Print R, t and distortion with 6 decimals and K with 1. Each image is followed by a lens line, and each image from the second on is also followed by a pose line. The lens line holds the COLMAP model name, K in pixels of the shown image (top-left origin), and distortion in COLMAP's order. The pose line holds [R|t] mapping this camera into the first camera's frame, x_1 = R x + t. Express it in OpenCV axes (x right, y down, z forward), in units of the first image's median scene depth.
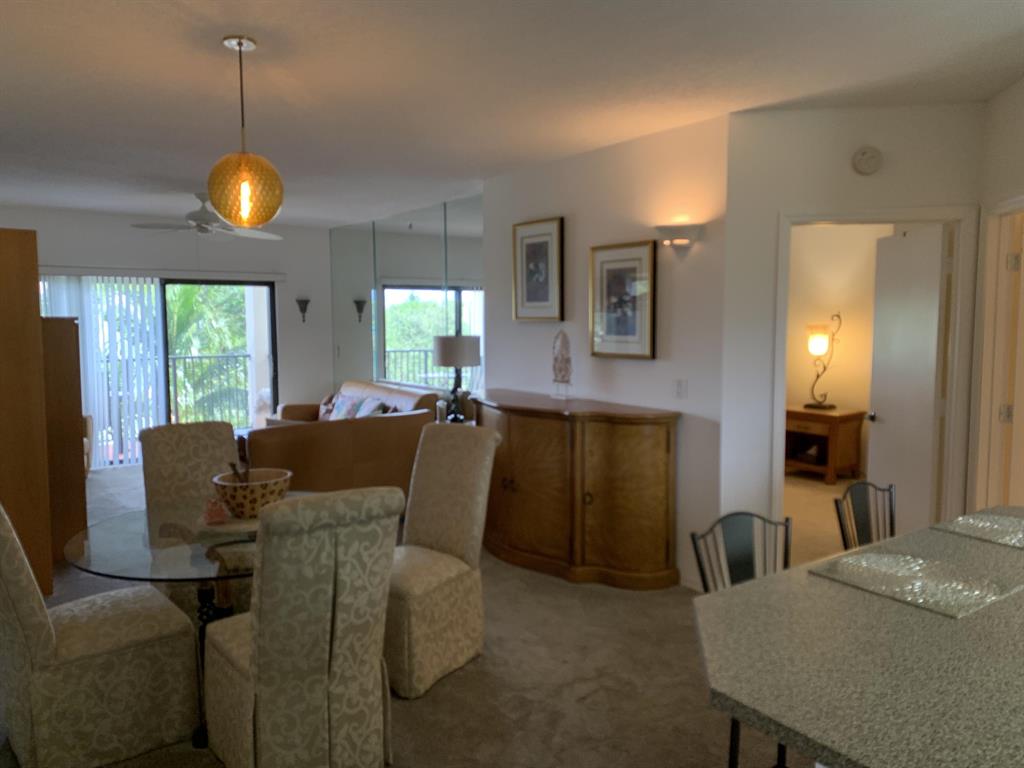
lens RADIAL K [[788.1, 0, 507.4], [0, 788.1, 382.1], [0, 0, 1]] dist [0.075032, -0.096085]
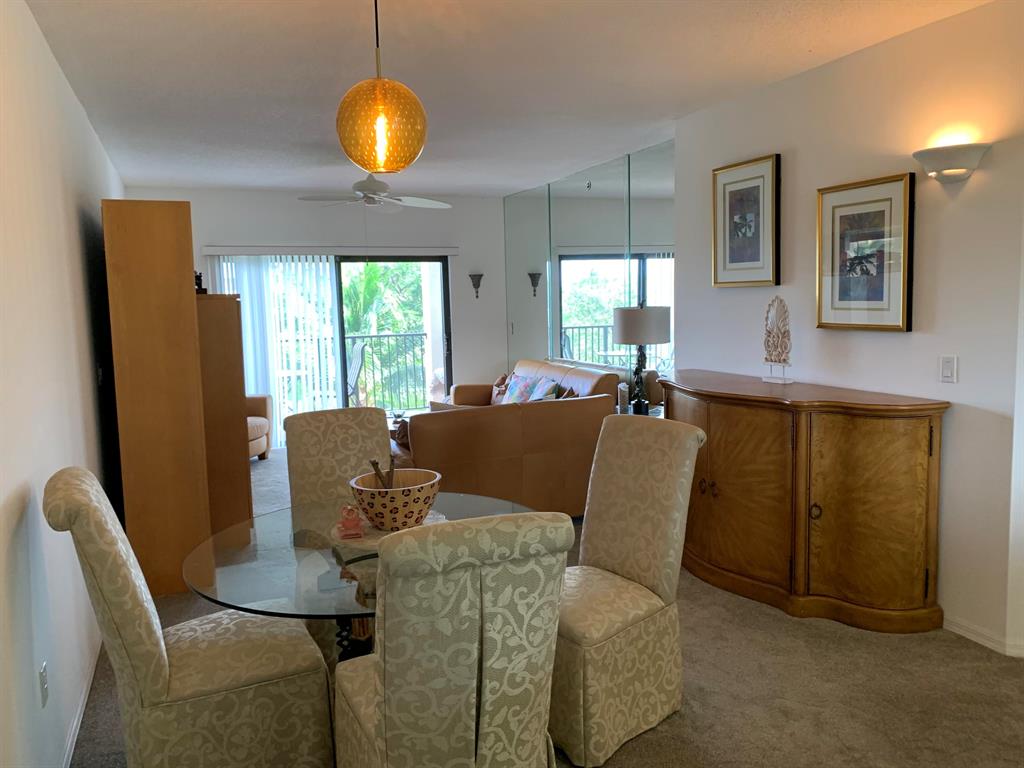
lens RADIAL K [[788.1, 0, 507.4], [0, 788.1, 382.1], [0, 0, 1]] dist [0.075032, -0.096085]
pose [[0.974210, 0.002522, -0.225629, -0.017841], [0.003931, 0.999596, 0.028147, -0.003480], [0.225609, -0.028308, 0.973807, 0.182666]]
